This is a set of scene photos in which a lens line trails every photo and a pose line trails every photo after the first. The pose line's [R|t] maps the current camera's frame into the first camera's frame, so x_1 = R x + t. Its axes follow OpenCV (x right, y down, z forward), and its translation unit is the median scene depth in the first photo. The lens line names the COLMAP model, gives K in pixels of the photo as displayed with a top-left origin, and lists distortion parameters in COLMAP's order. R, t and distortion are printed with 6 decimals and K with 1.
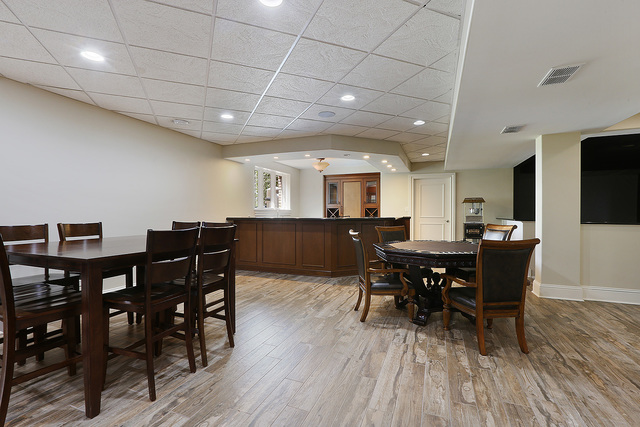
lens RADIAL K [[295.9, 0, 317.6], [0, 295.9, 213.5], [0, 0, 1]] dist [-0.019157, 0.005813]
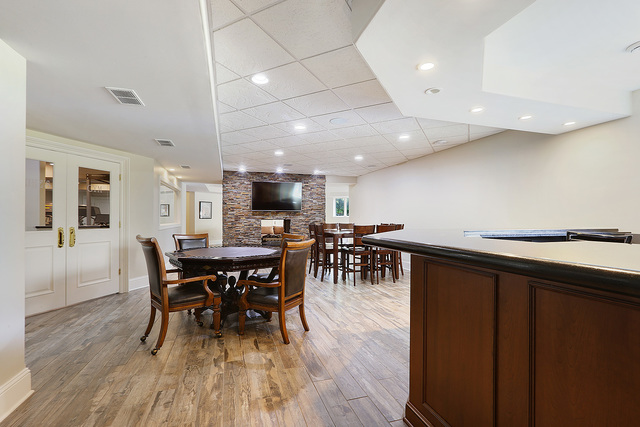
lens RADIAL K [[295.9, 0, 318.3], [0, 295.9, 216.2], [0, 0, 1]] dist [-0.019157, 0.005813]
pose [[-0.775690, -0.005817, -0.631087, 0.739131], [-0.003068, 0.999980, -0.005446, -0.008883], [0.631107, -0.002289, -0.775693, 1.786503]]
